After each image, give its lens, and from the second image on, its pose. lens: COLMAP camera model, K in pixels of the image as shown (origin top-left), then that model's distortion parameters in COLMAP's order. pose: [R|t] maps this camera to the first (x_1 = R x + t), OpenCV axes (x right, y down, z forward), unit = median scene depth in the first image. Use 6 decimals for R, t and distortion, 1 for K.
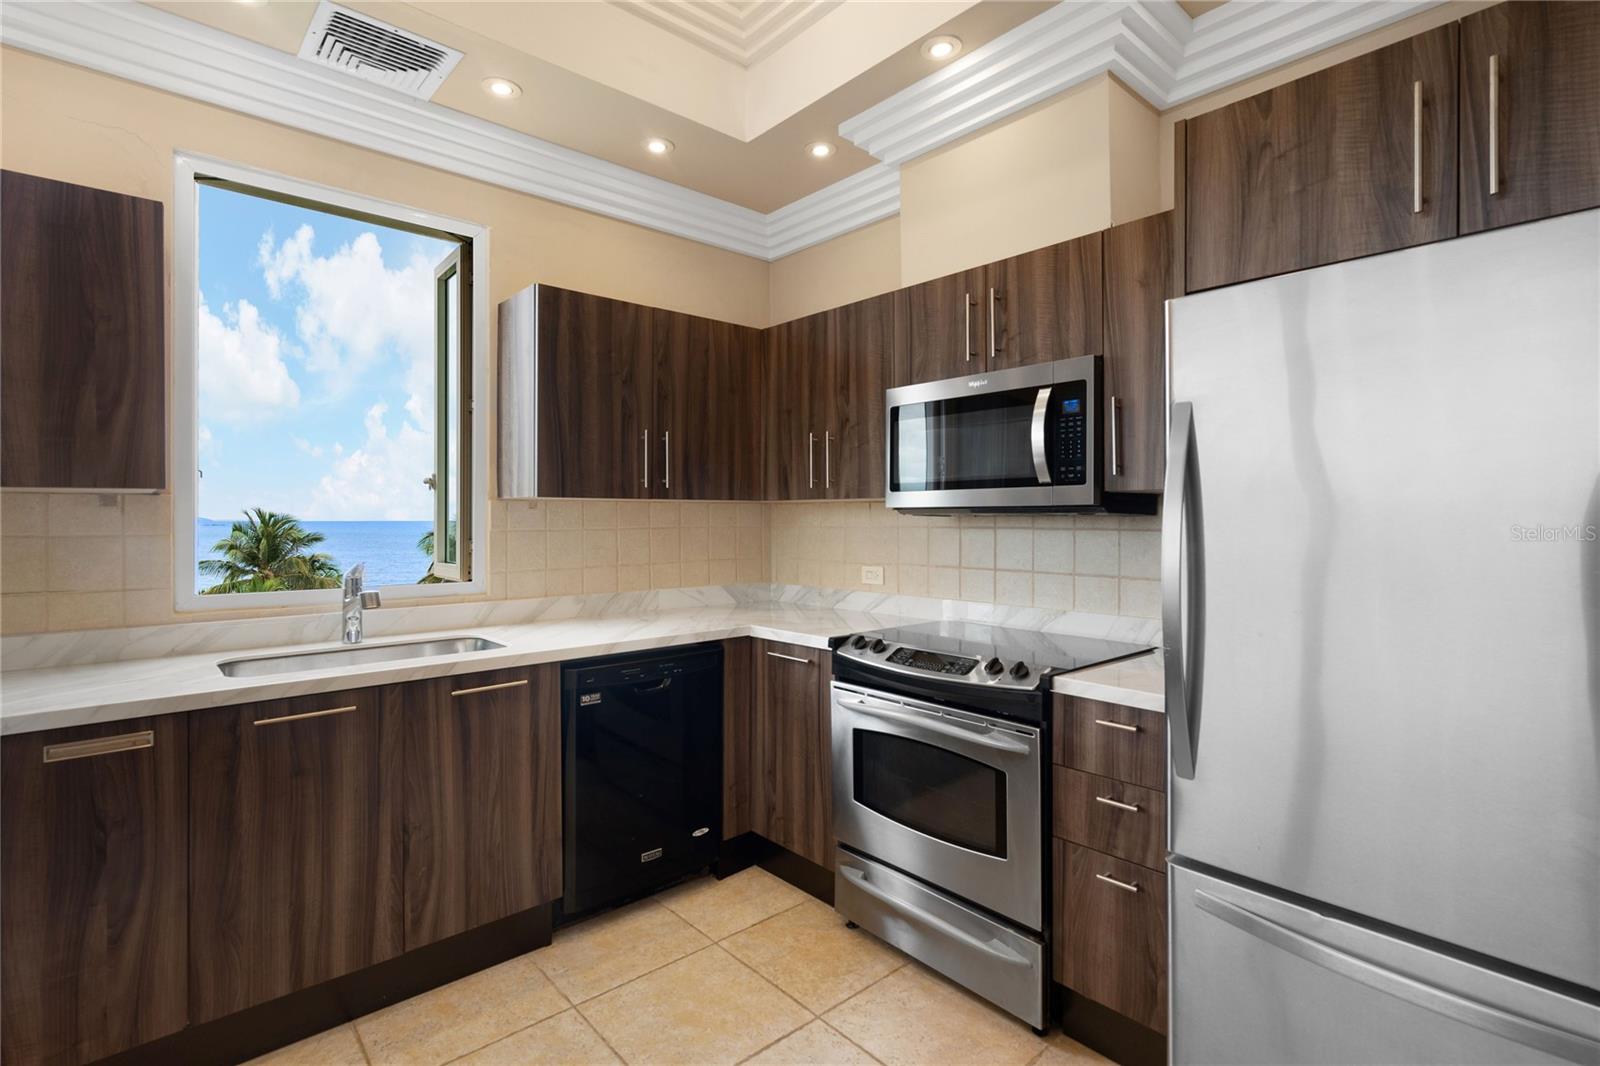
lens RADIAL K [[764.9, 0, 796.4], [0, 764.9, 516.5], [0, 0, 1]] dist [-0.000369, 0.000612]
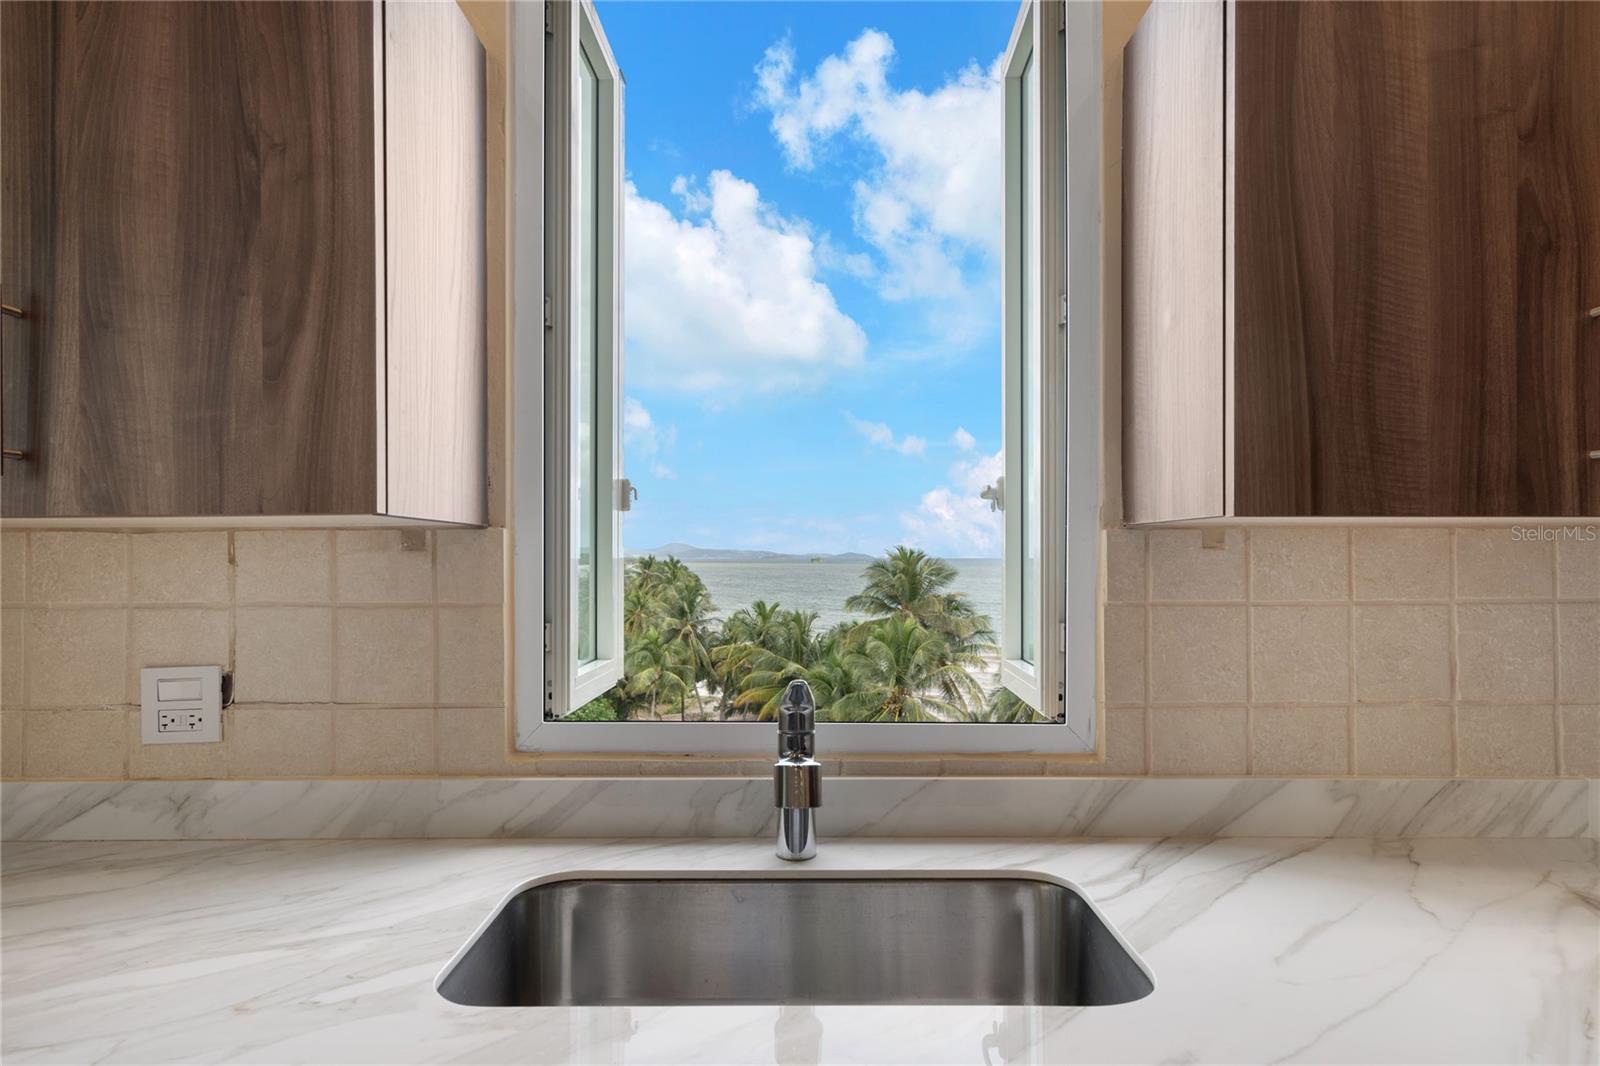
lens RADIAL K [[921.8, 0, 801.1], [0, 921.8, 549.3], [0, 0, 1]] dist [0.003691, 0.000938]
pose [[0.745749, -0.003865, -0.666216, -0.201286], [0.001798, 0.999991, -0.003789, -0.009190], [0.666225, 0.001627, 0.745749, 0.544963]]
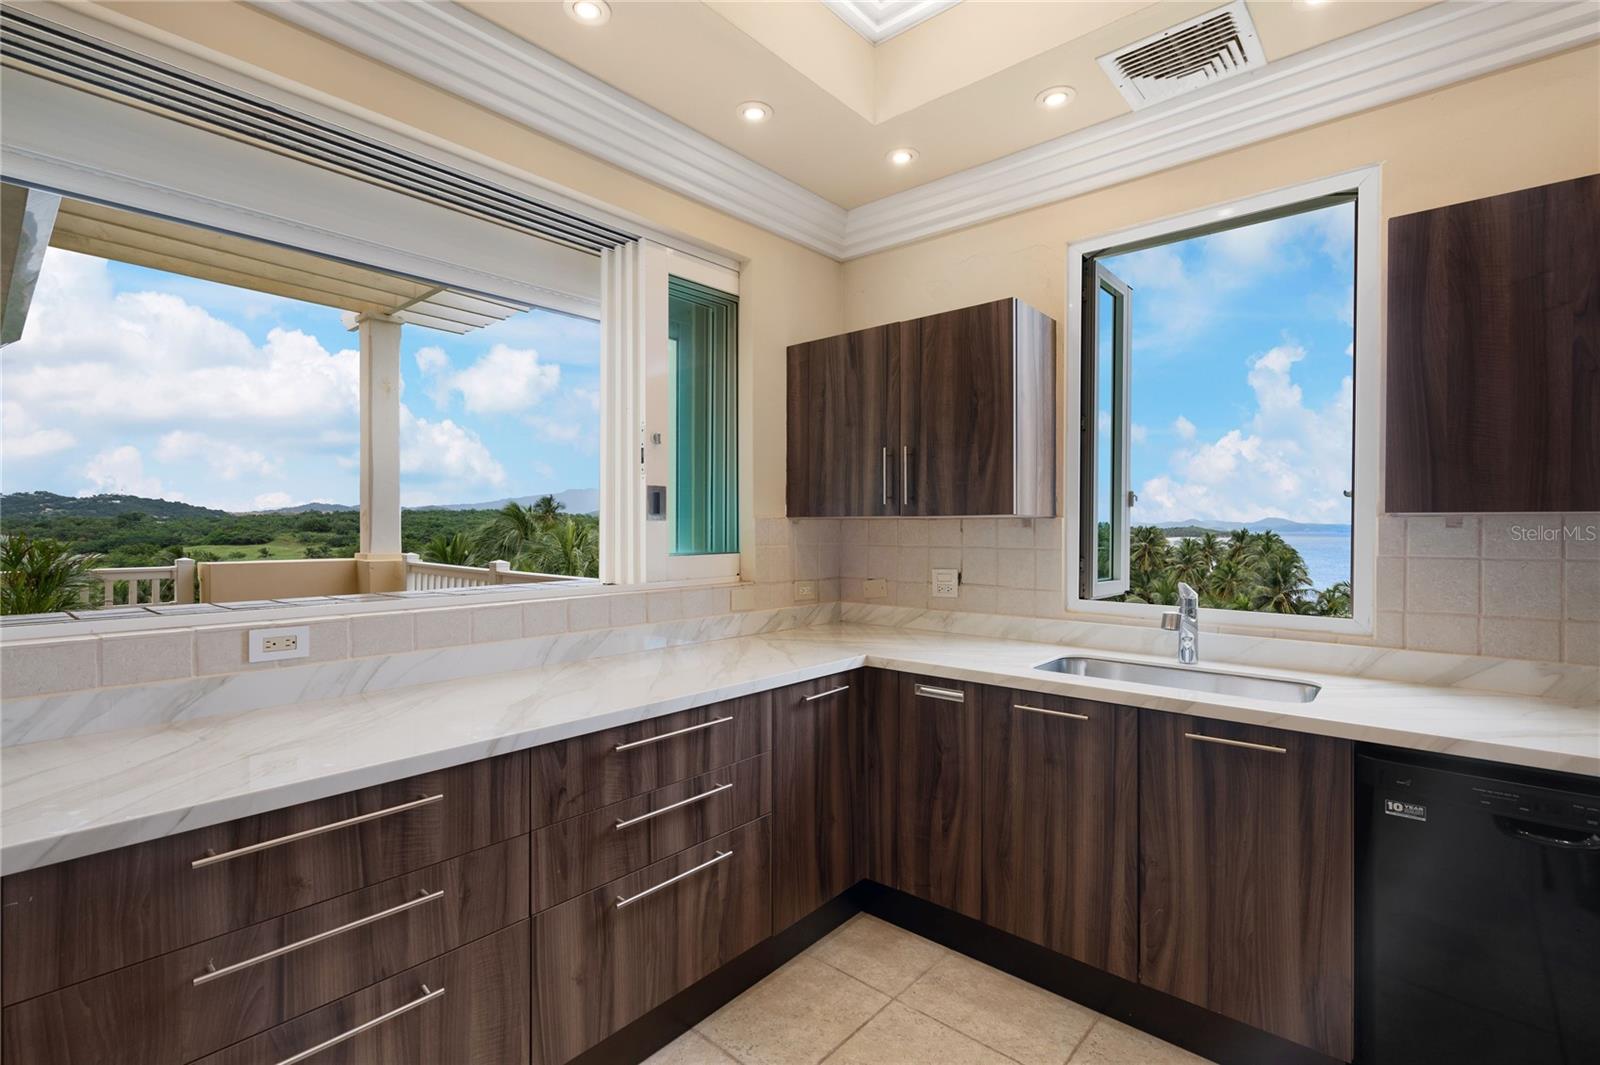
lens RADIAL K [[728.2, 0, 803.0], [0, 728.2, 534.6], [0, 0, 1]] dist [-0.000043, 0.000600]
pose [[0.132360, 0.011171, -0.991139, 0.264746], [-0.001743, 0.999938, 0.011037, -0.010735], [0.991200, 0.000267, 0.132371, 0.338778]]
